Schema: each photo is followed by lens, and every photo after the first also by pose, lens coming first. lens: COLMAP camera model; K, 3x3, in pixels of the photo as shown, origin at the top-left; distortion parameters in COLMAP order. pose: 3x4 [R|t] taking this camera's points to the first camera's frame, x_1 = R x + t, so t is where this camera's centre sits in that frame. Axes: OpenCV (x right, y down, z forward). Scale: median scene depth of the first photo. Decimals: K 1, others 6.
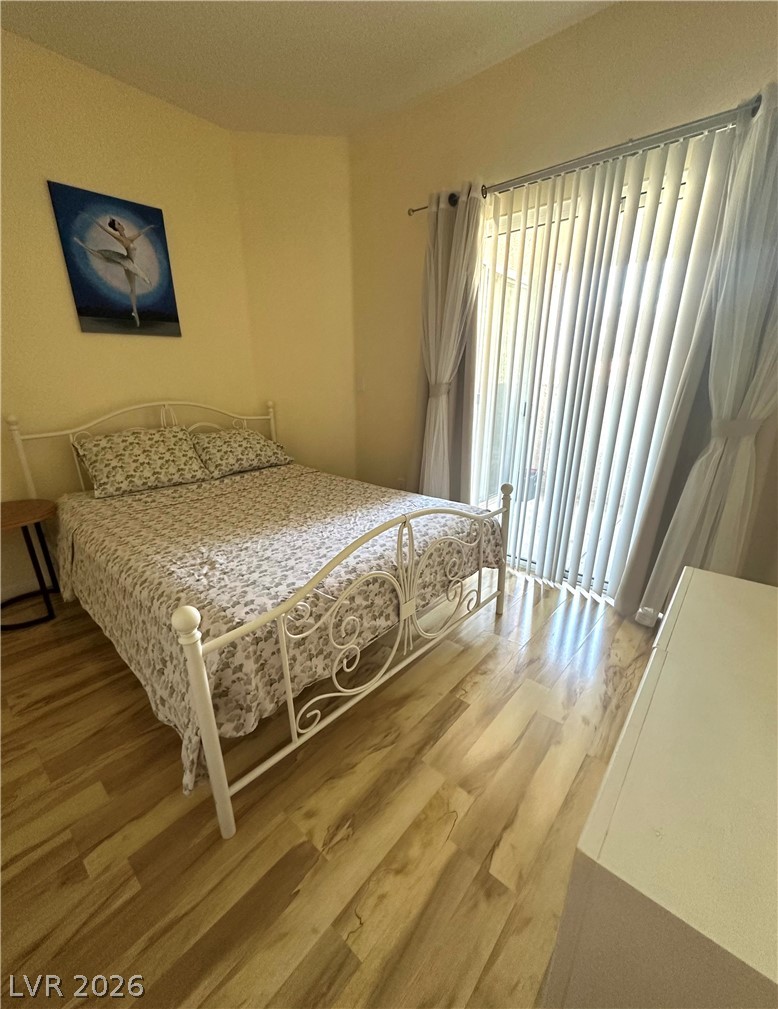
lens RADIAL K [[409.8, 0, 388.4], [0, 409.8, 512.3], [0, 0, 1]] dist [0.004529, 0.000563]
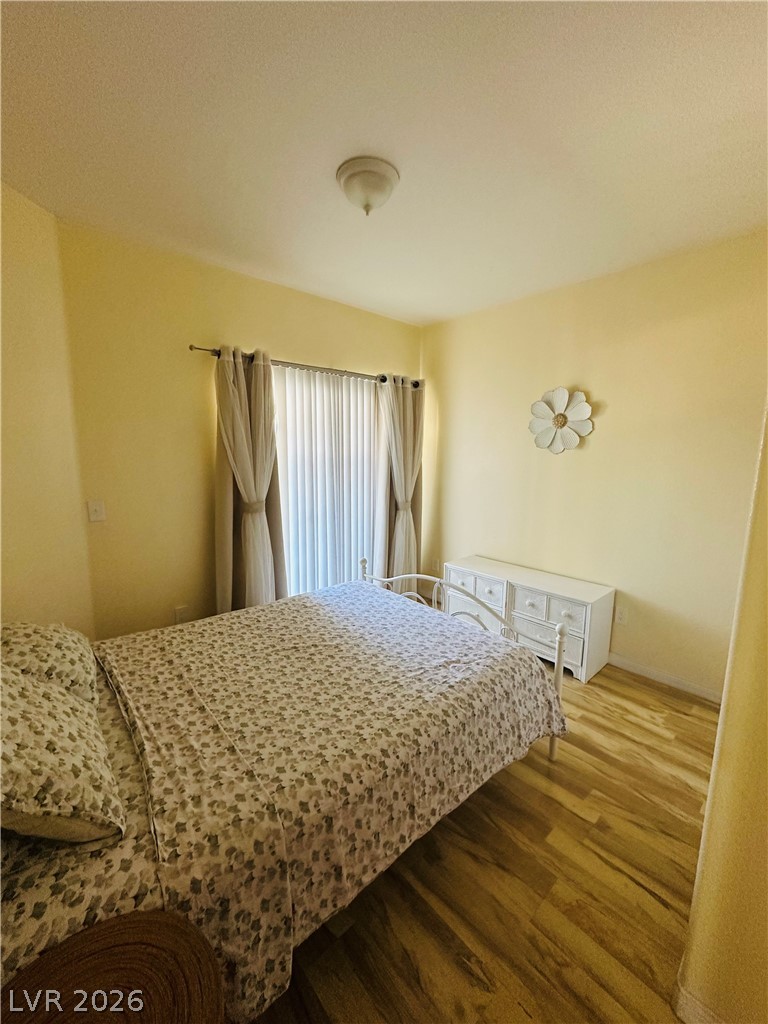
lens RADIAL K [[410.0, 0, 382.2], [0, 410.0, 510.6], [0, 0, 1]] dist [0.001057, 0.000816]
pose [[0.134355, -0.145793, 0.980150, -1.511018], [0.313170, 0.944670, 0.097587, -0.467673], [-0.940145, 0.293842, 0.172579, 0.782186]]
